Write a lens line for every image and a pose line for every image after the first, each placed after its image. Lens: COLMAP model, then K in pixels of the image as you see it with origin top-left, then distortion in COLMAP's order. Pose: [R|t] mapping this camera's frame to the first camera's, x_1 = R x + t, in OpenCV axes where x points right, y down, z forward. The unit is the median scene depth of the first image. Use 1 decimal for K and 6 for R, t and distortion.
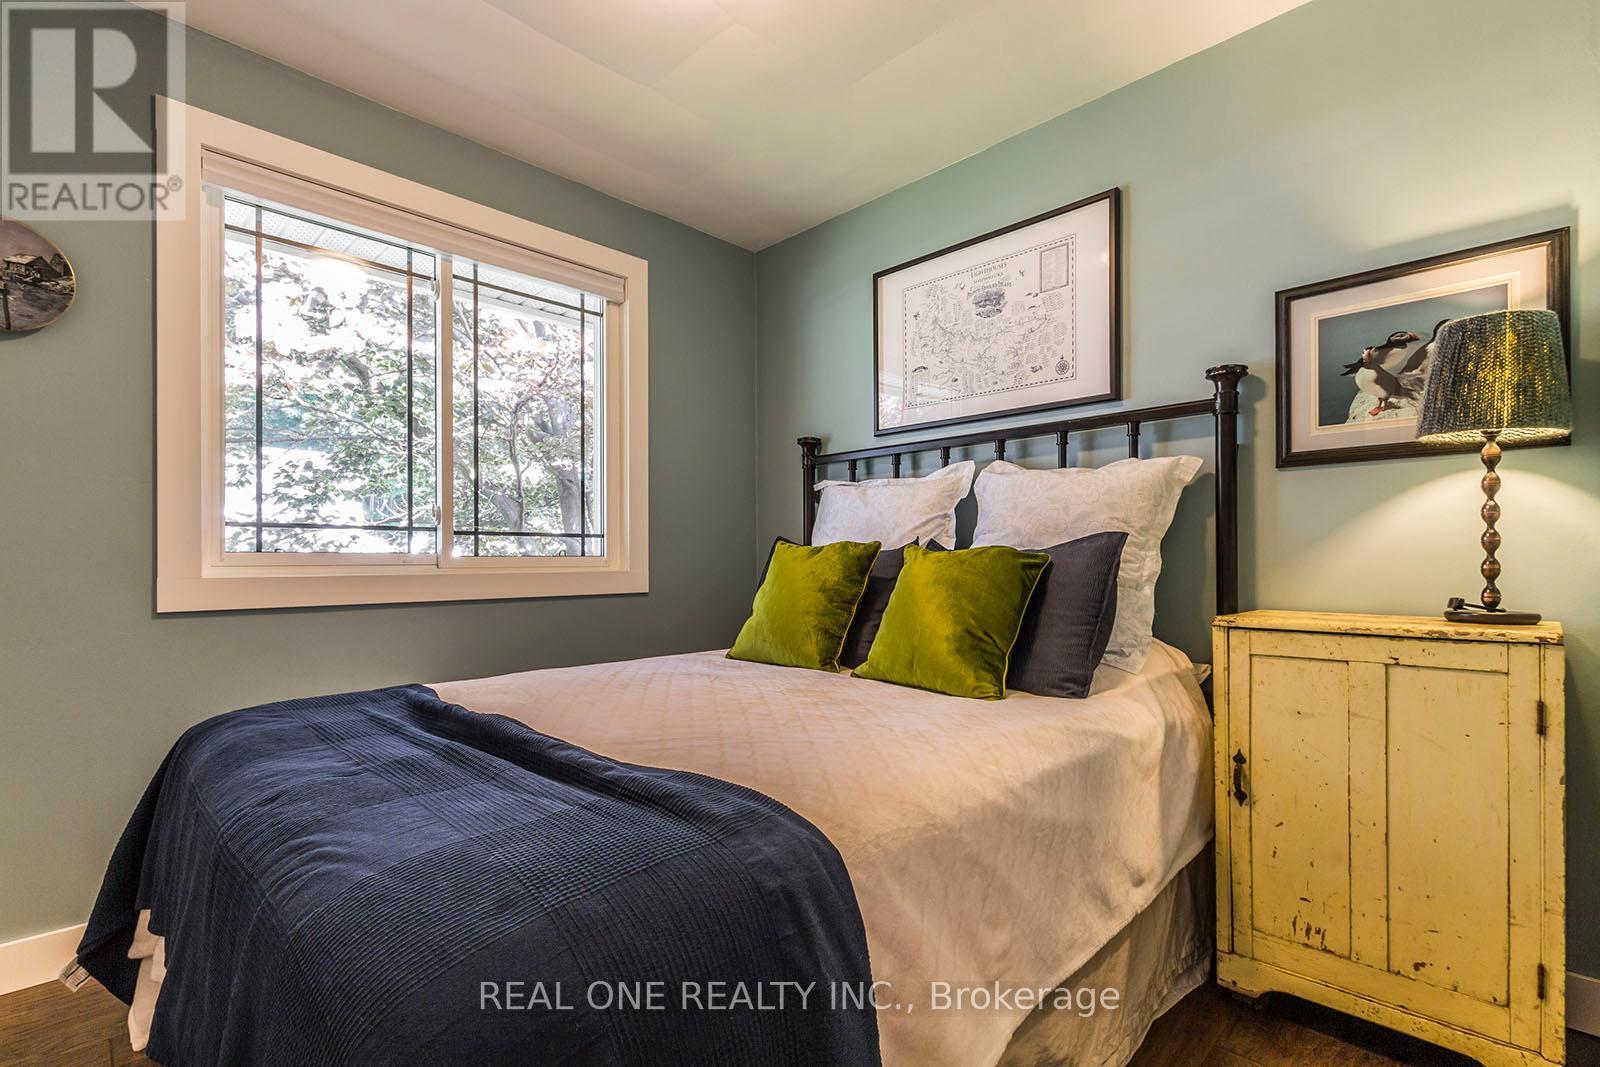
lens RADIAL K [[748.9, 0, 800.1], [0, 748.9, 578.5], [0, 0, 1]] dist [0.005152, -0.000657]
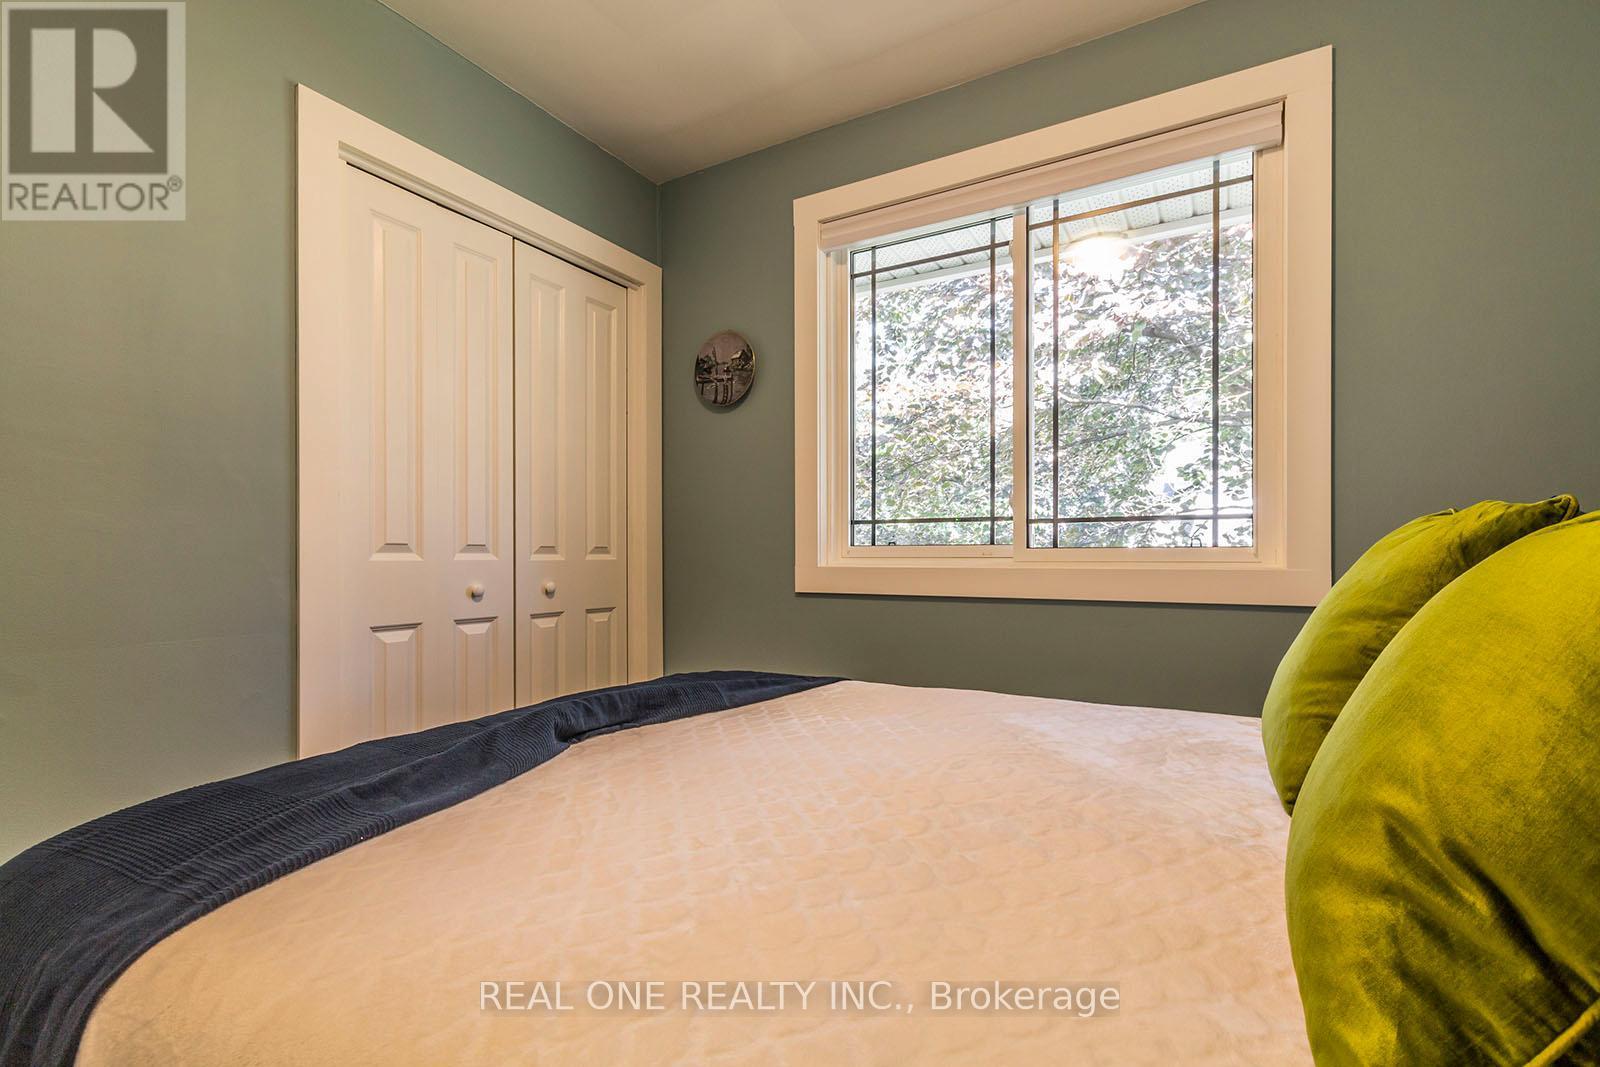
lens RADIAL K [[720.1, 0, 799.0], [0, 720.1, 543.4], [0, 0, 1]] dist [0.004486, -0.000455]
pose [[0.235666, -0.009847, -0.971784, 0.288088], [-0.025435, 0.999544, -0.016296, -0.015477], [0.971501, 0.028558, 0.235308, 0.556394]]
